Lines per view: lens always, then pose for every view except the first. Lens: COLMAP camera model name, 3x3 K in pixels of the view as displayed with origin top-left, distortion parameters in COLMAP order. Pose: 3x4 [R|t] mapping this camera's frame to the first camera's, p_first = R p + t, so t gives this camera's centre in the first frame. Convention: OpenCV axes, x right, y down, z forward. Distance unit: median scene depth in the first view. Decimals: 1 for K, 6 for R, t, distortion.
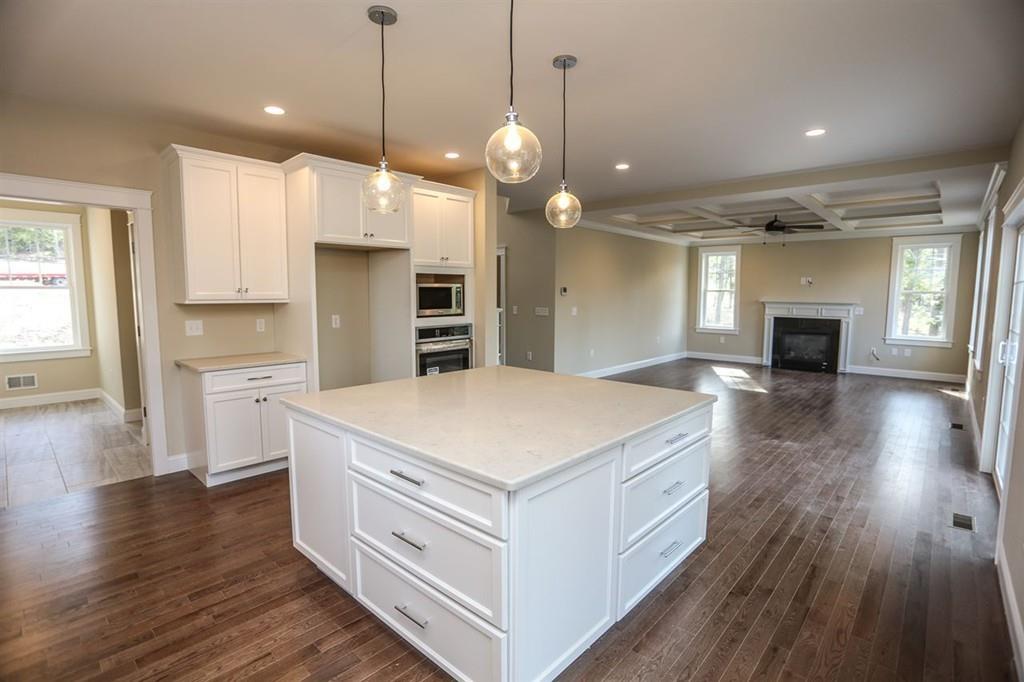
lens RADIAL K [[491.4, 0, 512.0], [0, 491.4, 341.0], [0, 0, 1]] dist [-0.071410, 0.034286]
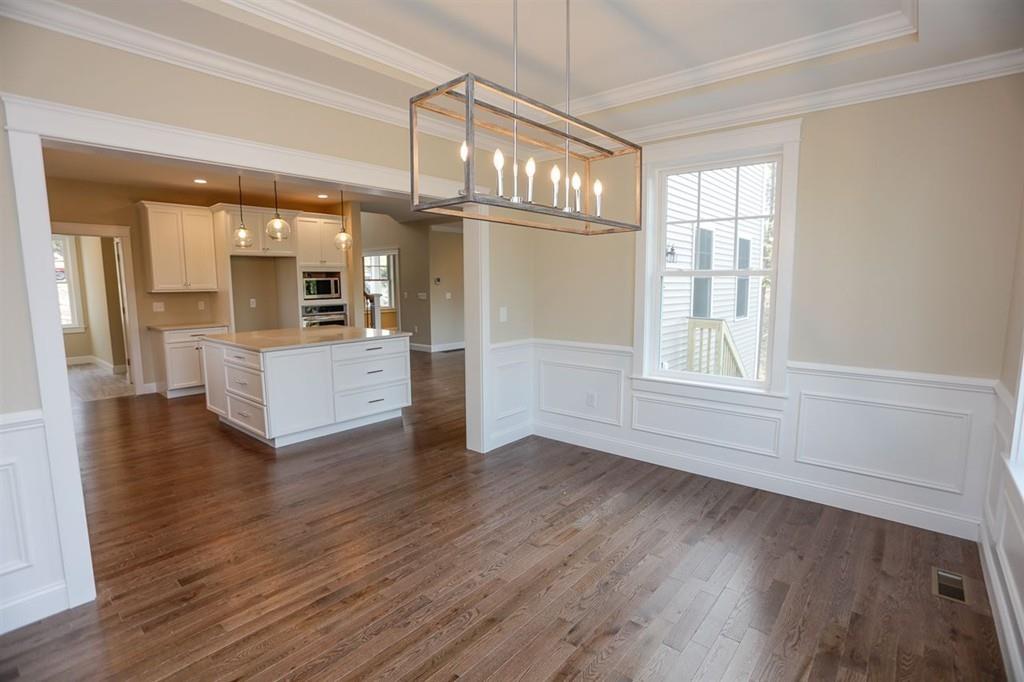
lens RADIAL K [[491.4, 0, 512.0], [0, 491.4, 341.0], [0, 0, 1]] dist [-0.071410, 0.034286]
pose [[0.999266, -0.012485, 0.036203, 0.256351], [0.011633, 0.999652, 0.023666, 0.033904], [-0.036486, -0.023228, 0.999064, -0.358912]]
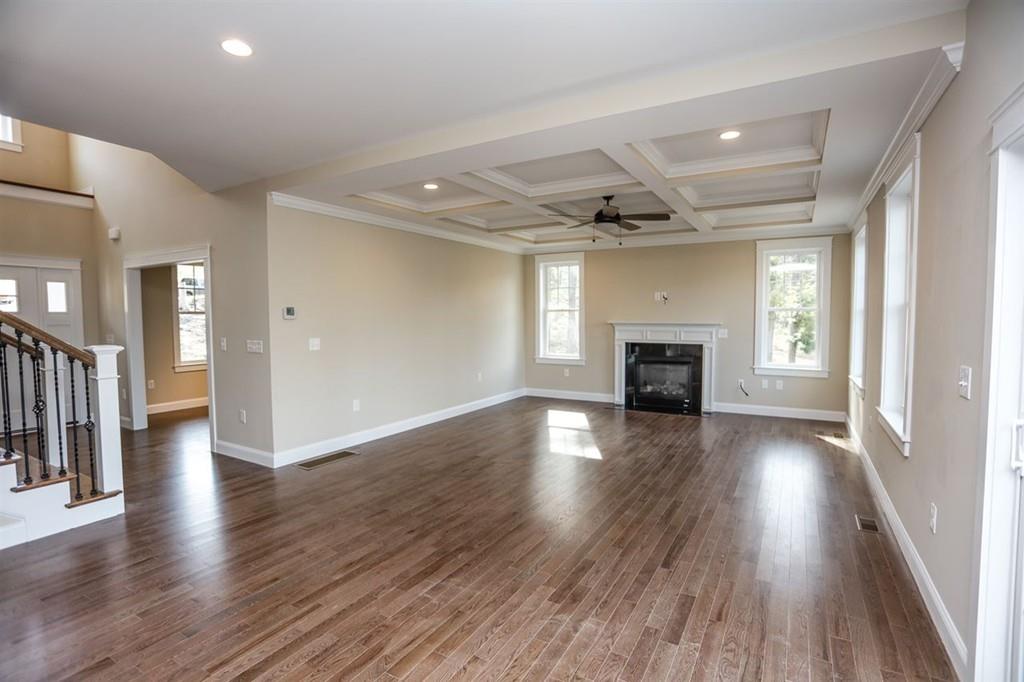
lens RADIAL K [[491.4, 0, 512.0], [0, 491.4, 341.0], [0, 0, 1]] dist [-0.071410, 0.034286]
pose [[0.977920, -0.019998, 0.208019, 0.252603], [0.029402, 0.998676, -0.042212, -0.031047], [-0.206899, 0.047396, 0.977214, 0.333175]]
